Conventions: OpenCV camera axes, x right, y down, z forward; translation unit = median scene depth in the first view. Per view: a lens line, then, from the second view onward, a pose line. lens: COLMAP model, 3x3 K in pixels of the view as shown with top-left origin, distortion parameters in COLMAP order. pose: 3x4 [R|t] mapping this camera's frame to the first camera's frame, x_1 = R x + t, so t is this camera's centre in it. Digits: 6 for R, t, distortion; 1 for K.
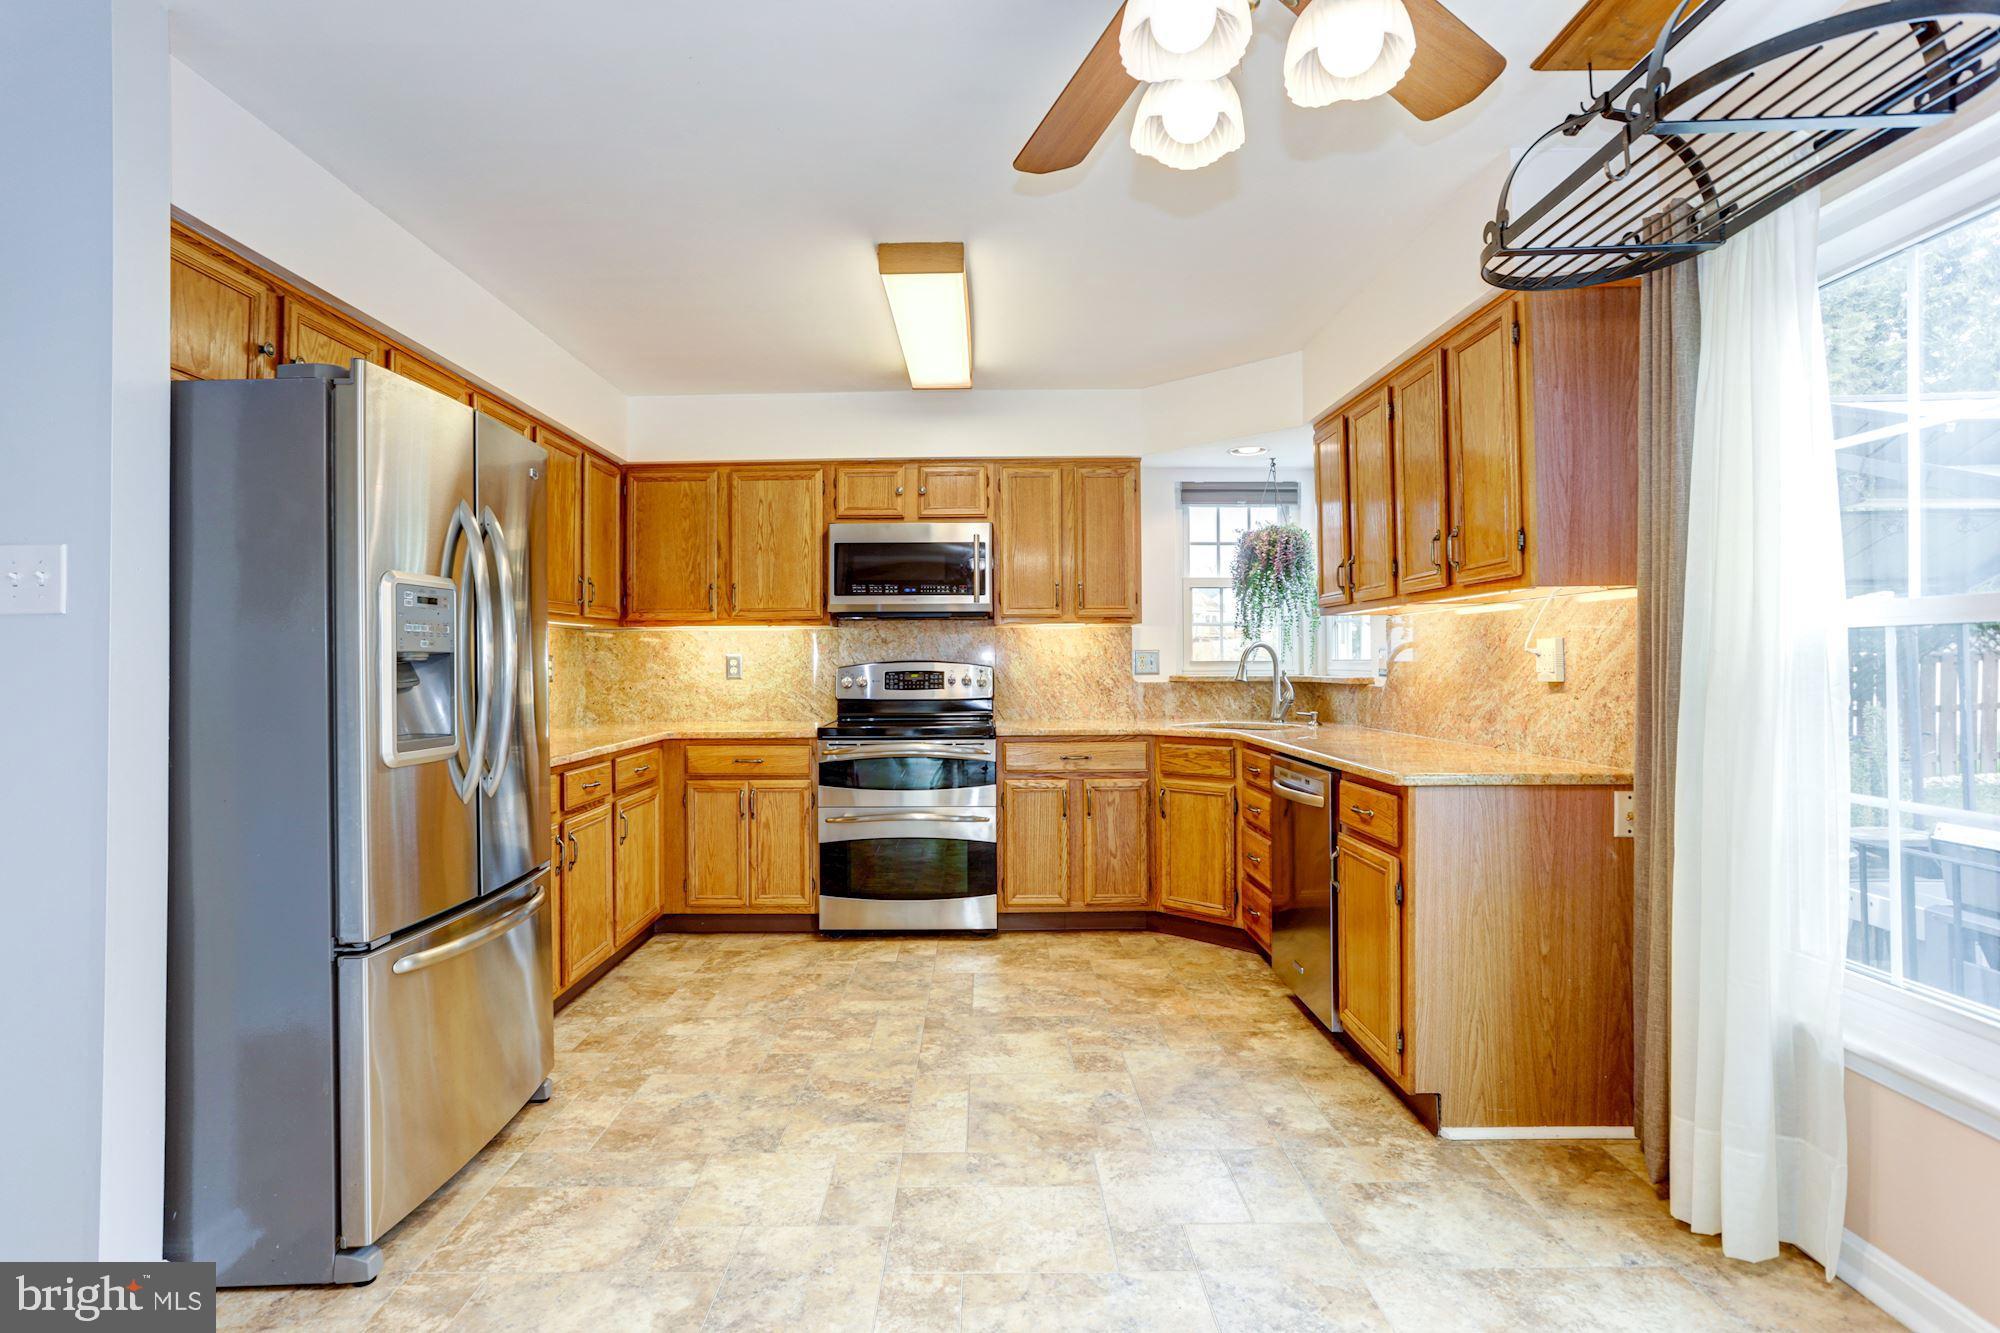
lens RADIAL K [[983.8, 0, 979.6], [0, 983.8, 652.8], [0, 0, 1]] dist [-0.057619, 0.038694]
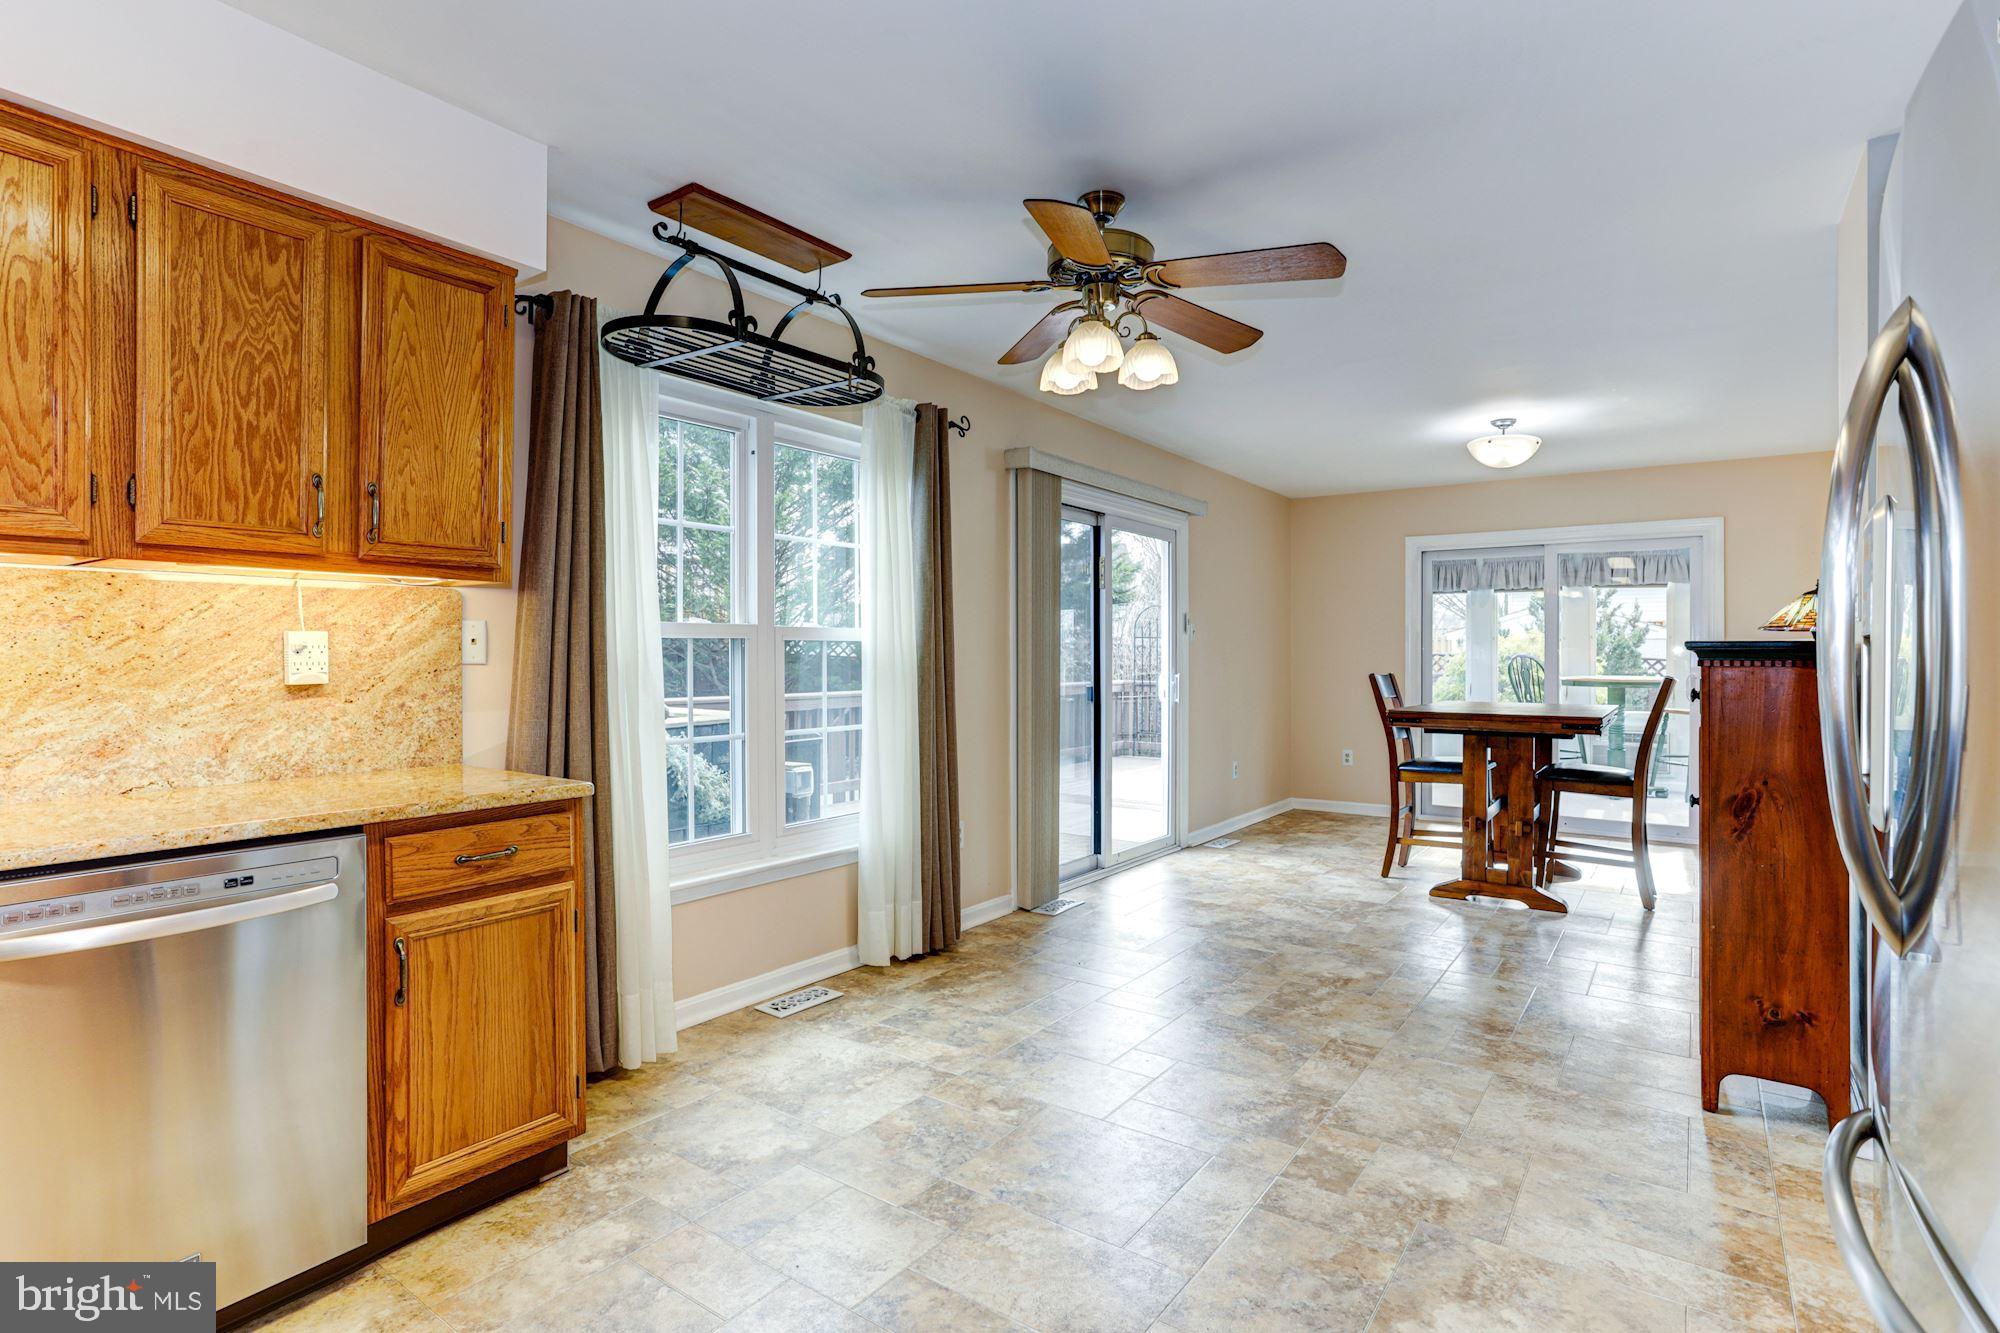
lens RADIAL K [[987.2, 0, 1001.8], [0, 987.2, 651.2], [0, 0, 1]] dist [-0.001576, 0.000107]
pose [[-0.817740, 0.007699, 0.575536, -0.226883], [-0.002768, 0.999846, -0.017308, 0.009647], [-0.575581, -0.015747, -0.817593, 0.870951]]
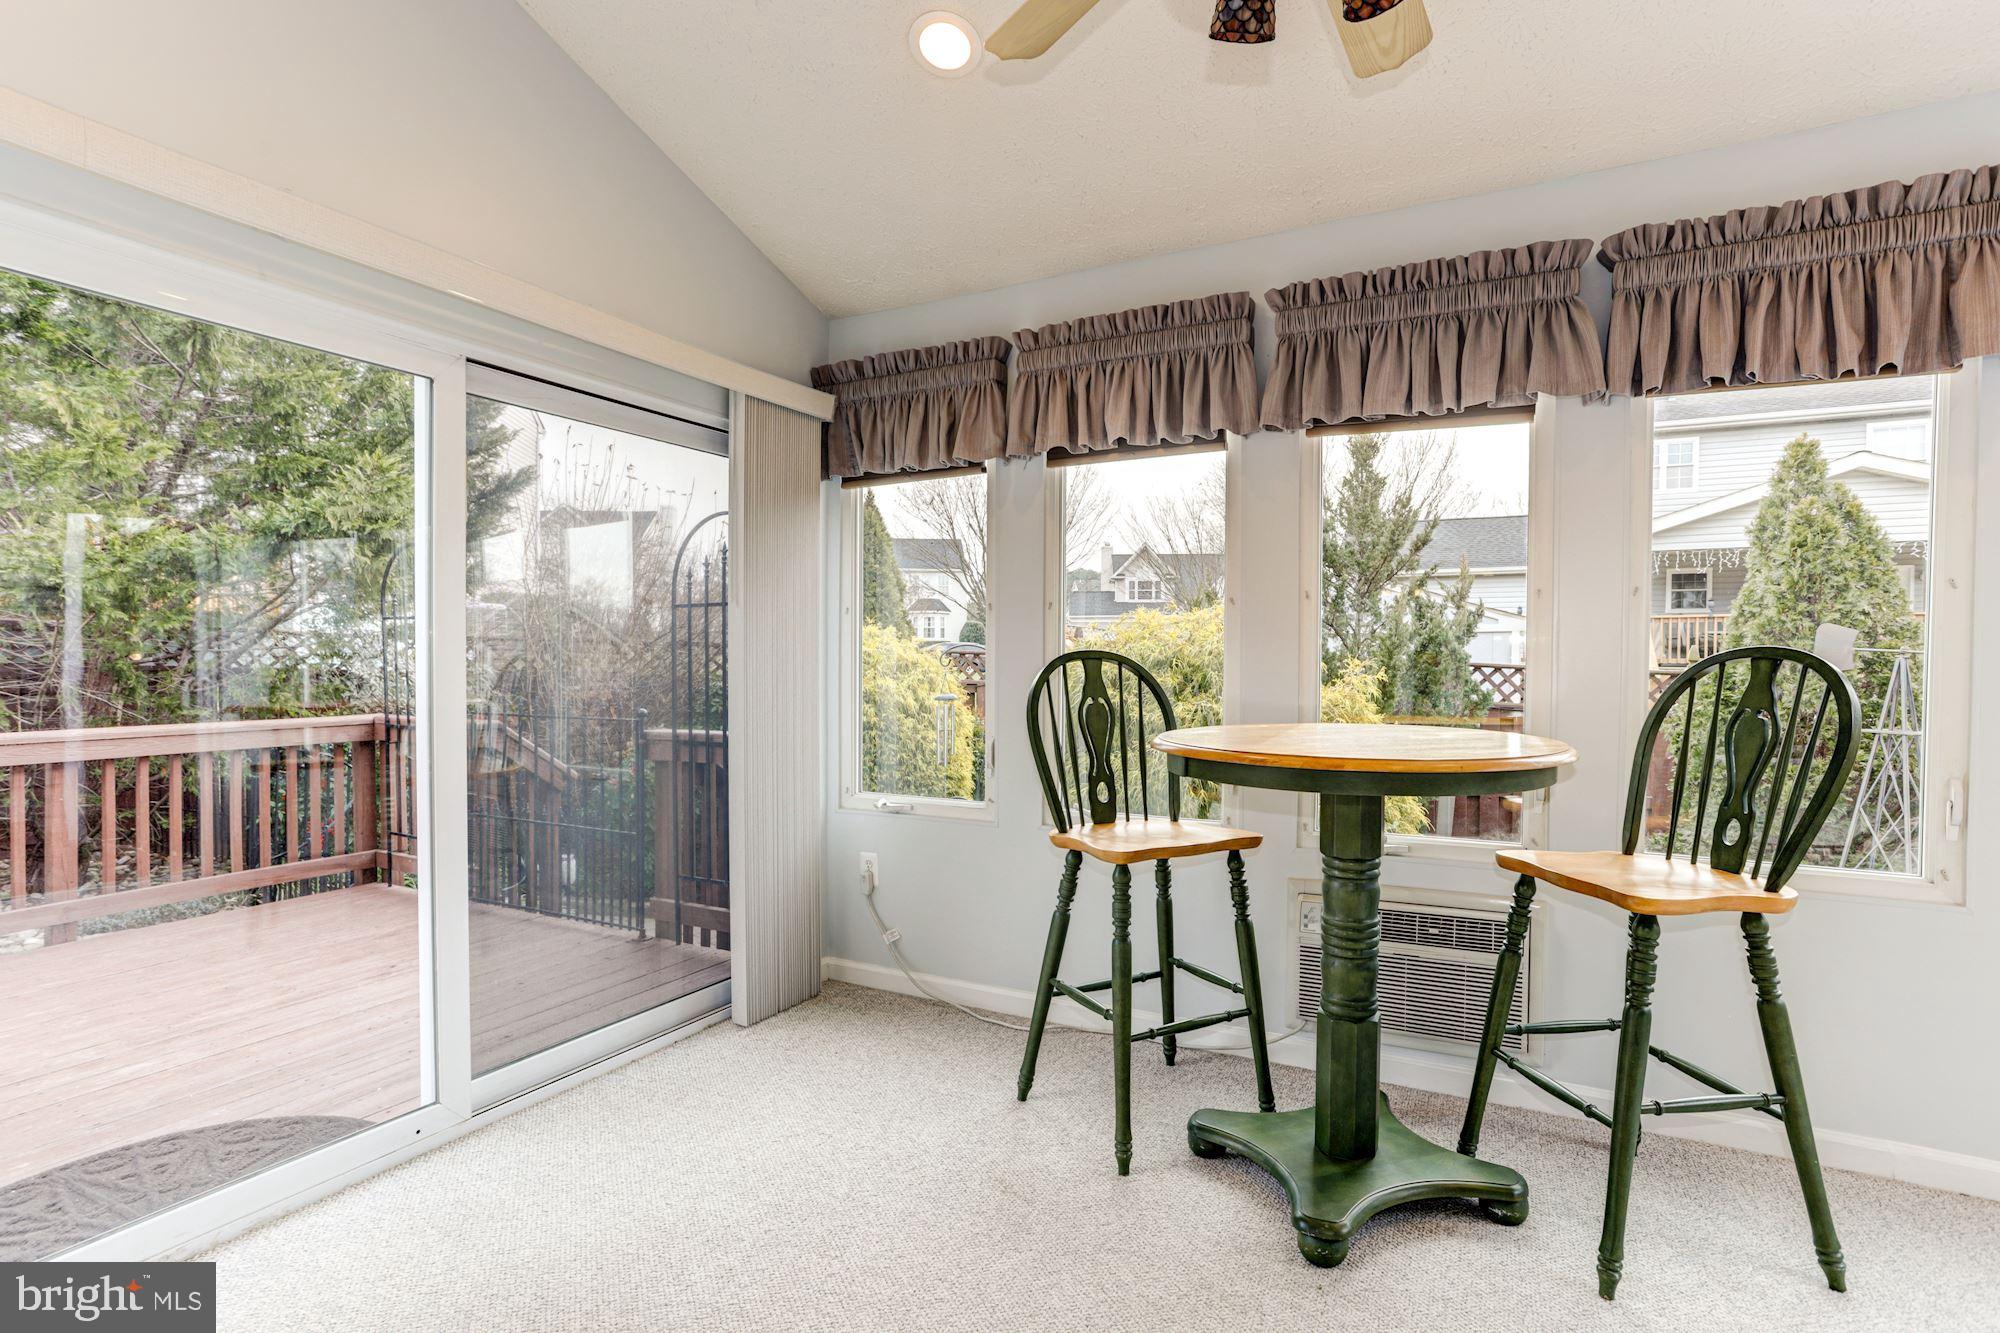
lens RADIAL K [[1001.2, 0, 1004.4], [0, 1001.2, 672.9], [0, 0, 1]] dist [-0.063496, 0.040837]
pose [[-0.883750, -0.003665, 0.467945, -0.174495], [-0.004316, 0.999991, -0.000318, -0.007858], [-0.467939, -0.002301, -0.883758, -0.952683]]
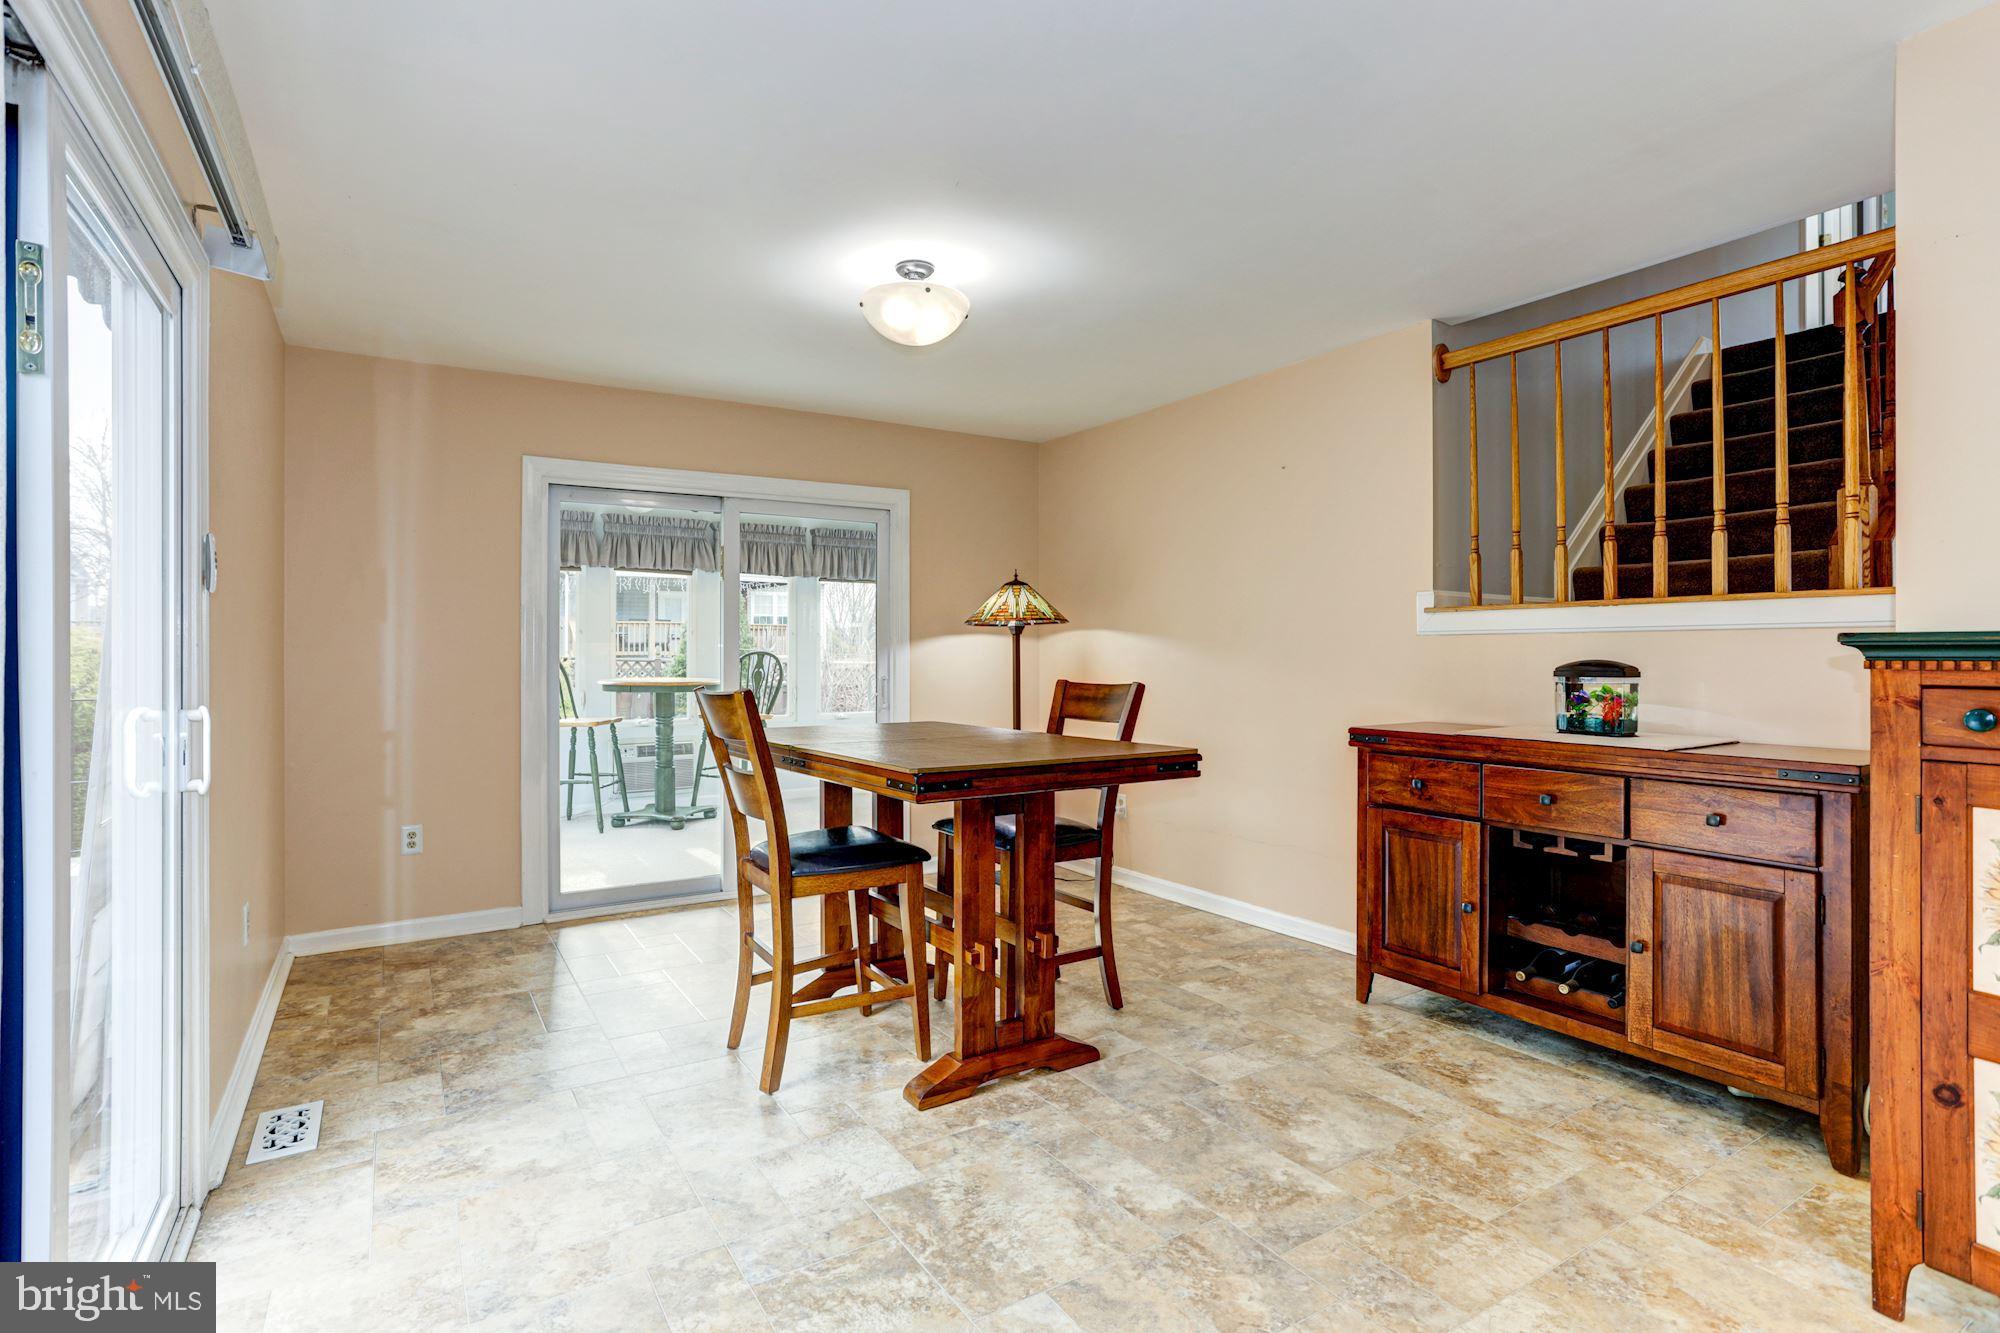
lens RADIAL K [[957.5, 0, 983.8], [0, 957.5, 652.8], [0, 0, 1]] dist [-0.055177, 0.034565]
pose [[-0.847647, 0.004881, -0.530538, 0.304579], [0.010951, 0.999906, -0.008297, -0.001233], [0.530447, -0.012842, -0.847621, 0.148978]]
